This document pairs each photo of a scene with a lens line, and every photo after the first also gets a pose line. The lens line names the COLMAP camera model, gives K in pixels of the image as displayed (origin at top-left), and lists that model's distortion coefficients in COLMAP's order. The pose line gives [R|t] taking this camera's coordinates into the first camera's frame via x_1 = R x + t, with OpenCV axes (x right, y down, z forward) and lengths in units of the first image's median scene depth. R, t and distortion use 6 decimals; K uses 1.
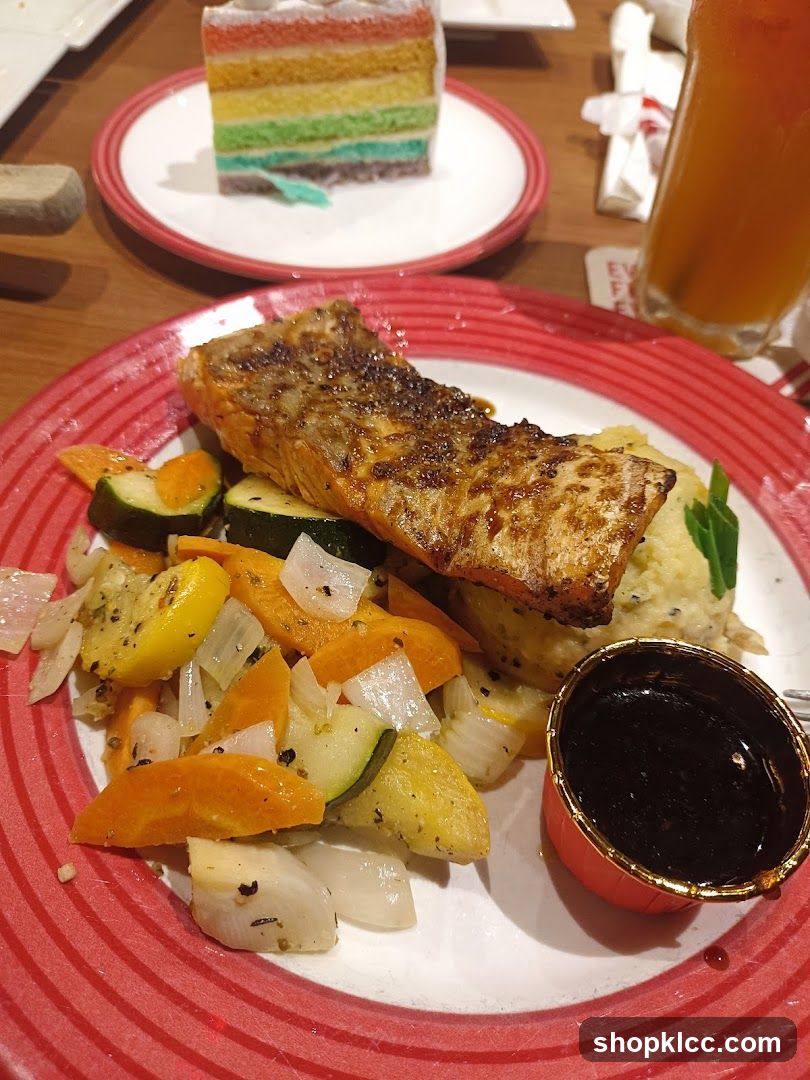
lens RADIAL K [[813.1, 0, 405.0], [0, 813.1, 540.0], [0, 0, 1]] dist [0.004312, -0.037626]
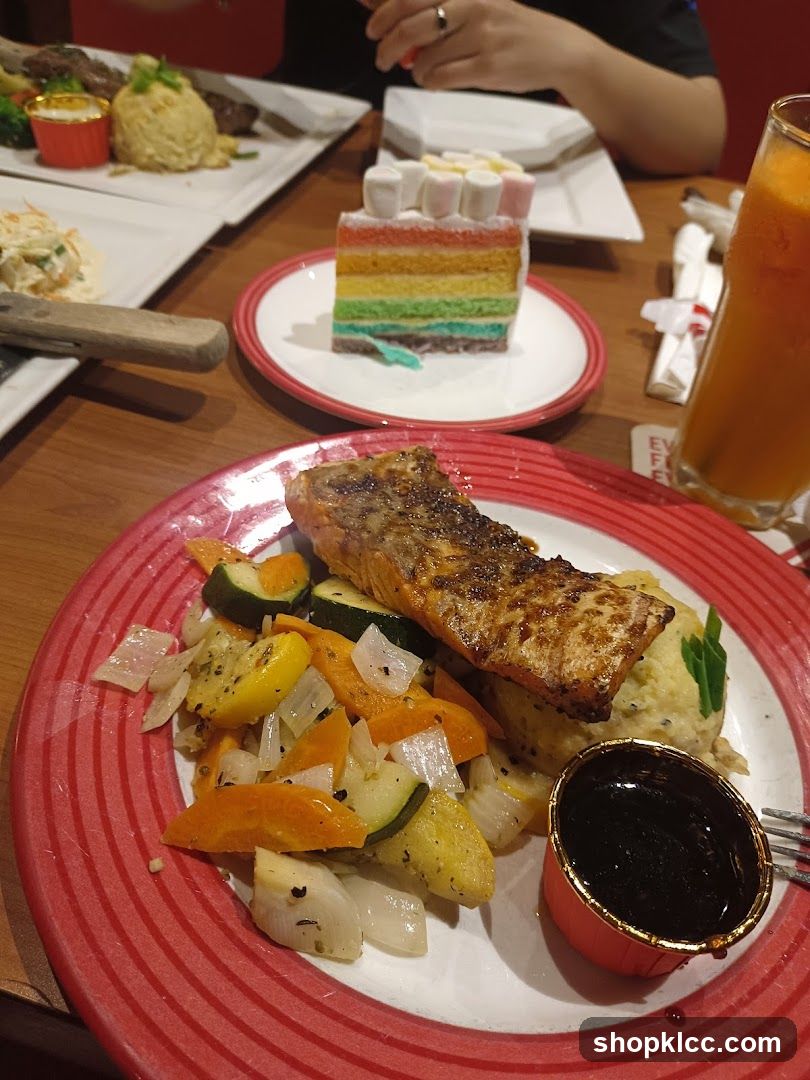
lens RADIAL K [[813.1, 0, 405.0], [0, 813.1, 540.0], [0, 0, 1]] dist [0.004312, -0.037626]
pose [[0.991194, 0.109774, -0.074052, 0.002943], [-0.120522, 0.979548, -0.161122, 0.056874], [0.054851, 0.168629, 0.984152, -0.240382]]
